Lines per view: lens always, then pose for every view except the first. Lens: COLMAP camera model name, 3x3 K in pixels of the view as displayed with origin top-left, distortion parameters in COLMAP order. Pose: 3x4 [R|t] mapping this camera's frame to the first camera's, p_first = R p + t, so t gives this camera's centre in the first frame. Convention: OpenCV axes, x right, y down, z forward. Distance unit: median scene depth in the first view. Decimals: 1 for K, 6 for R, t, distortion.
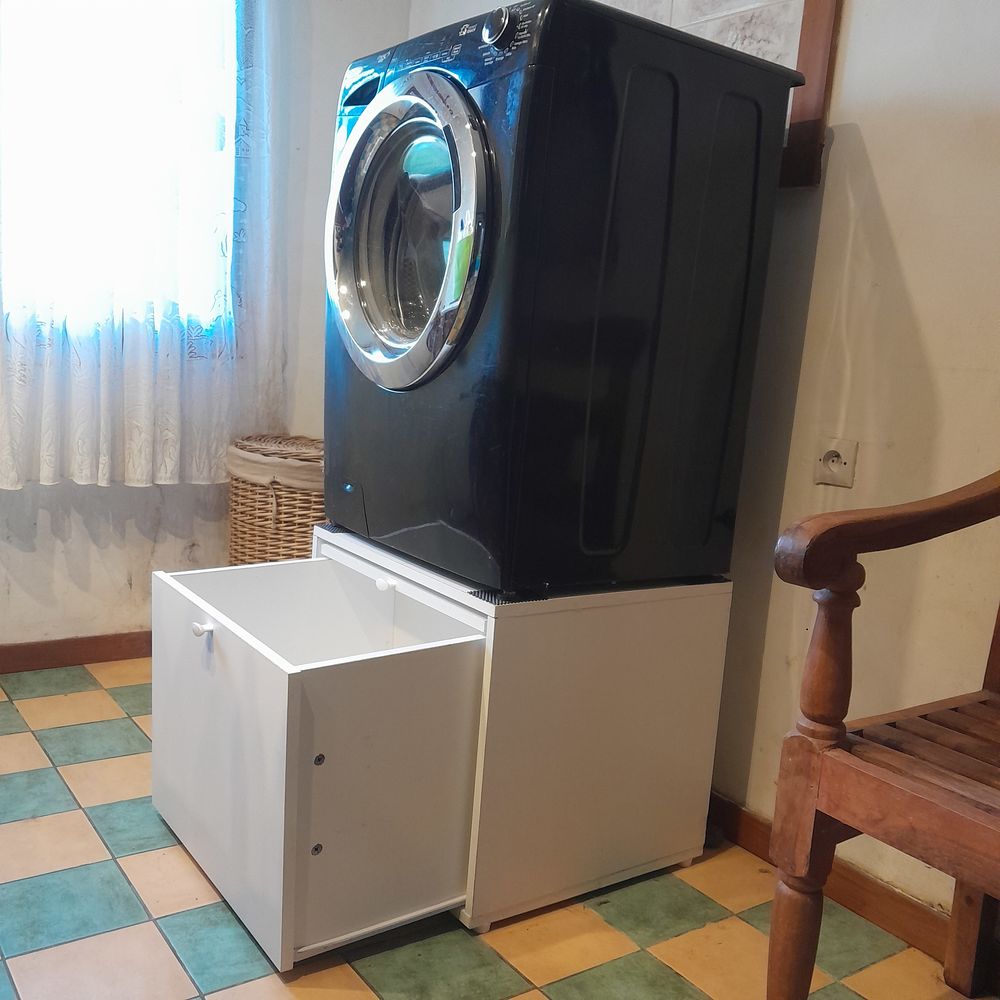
lens RADIAL K [[1044.7, 0, 499.0], [0, 1044.7, 502.9], [0, 0, 1]] dist [-0.020517, 0.001318]
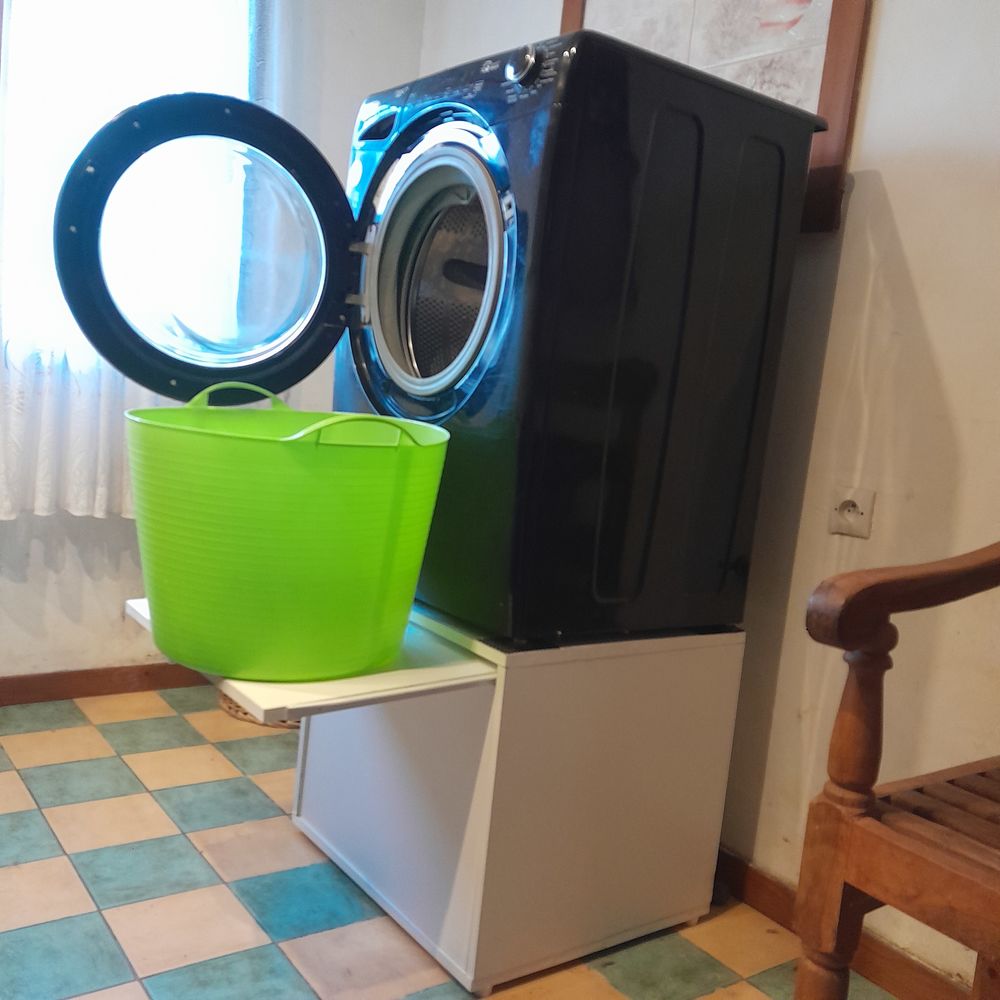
lens RADIAL K [[1033.3, 0, 500.0], [0, 1033.3, 500.0], [0, 0, 1]] dist [-0.020682, 0.037318]
pose [[0.999705, 0.021429, 0.011464, -0.020254], [-0.021039, 0.999232, -0.033068, -0.011659], [-0.012164, 0.032817, 0.999387, 0.034637]]
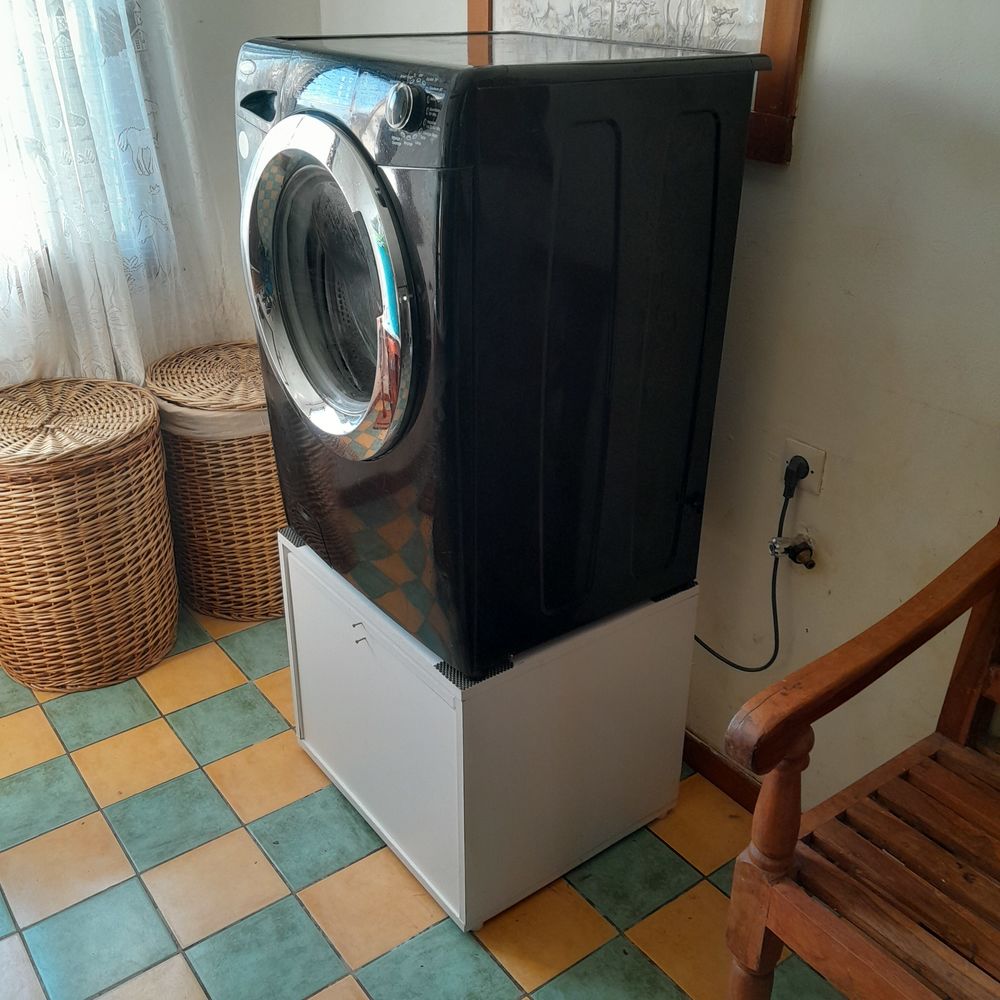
lens RADIAL K [[1044.7, 0, 499.0], [0, 1044.7, 502.9], [0, 0, 1]] dist [-0.020517, 0.001318]
pose [[0.996990, -0.076831, -0.010434, 0.050408], [0.076262, 0.947399, 0.310837, -0.339780], [-0.013997, -0.310697, 0.950406, 0.075820]]
